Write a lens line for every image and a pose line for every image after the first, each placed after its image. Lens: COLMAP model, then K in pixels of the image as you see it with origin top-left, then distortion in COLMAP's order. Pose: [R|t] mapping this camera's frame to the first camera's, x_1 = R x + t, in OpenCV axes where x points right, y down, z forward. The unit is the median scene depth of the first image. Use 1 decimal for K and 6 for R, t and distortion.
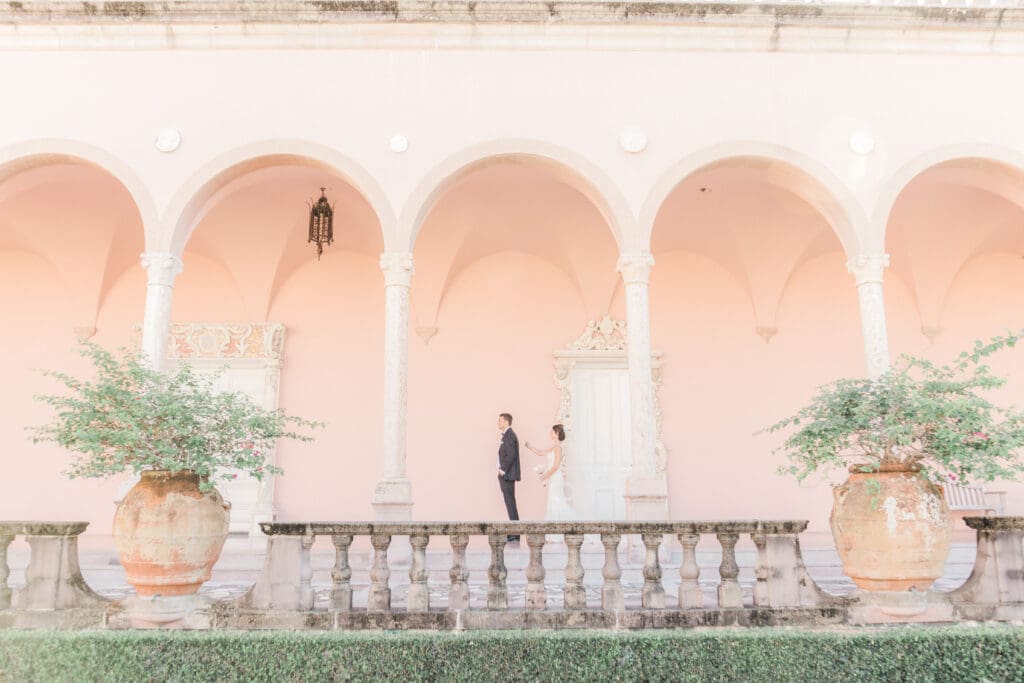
lens RADIAL K [[744.5, 0, 512.2], [0, 744.5, 355.8], [0, 0, 1]] dist [-0.035737, 0.001932]
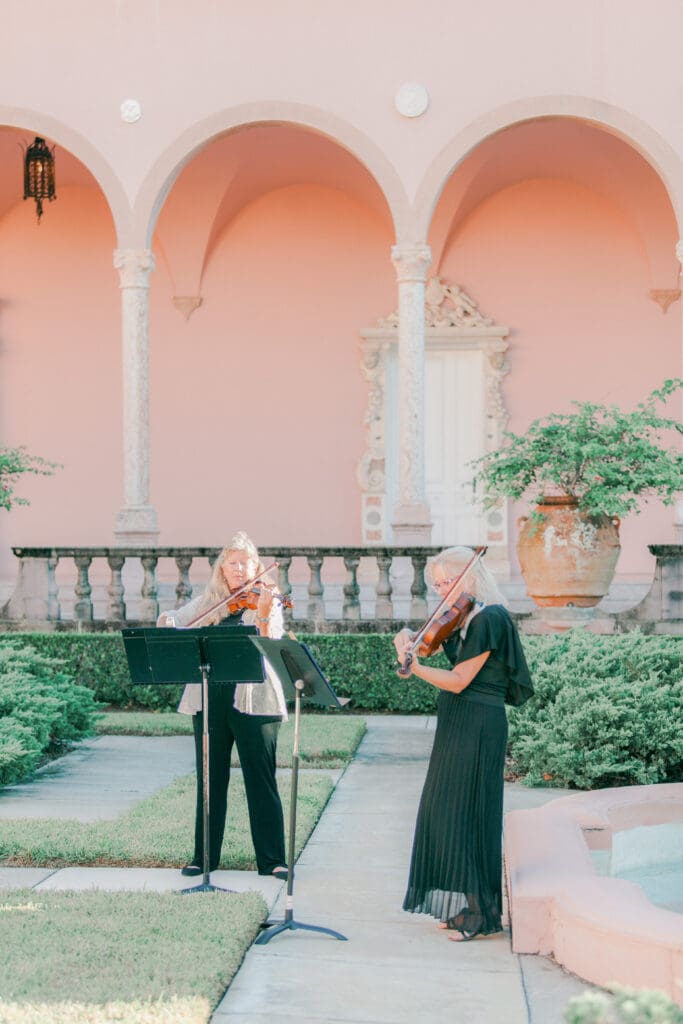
lens RADIAL K [[1659.4, 0, 341.5], [0, 1659.4, 512.0], [0, 0, 1]] dist [0.104190, -0.082723]
pose [[0.997744, -0.000266, -0.067126, 0.349126], [0.012221, 0.984001, 0.177741, -0.285745], [0.066005, -0.178160, 0.981785, -1.513807]]
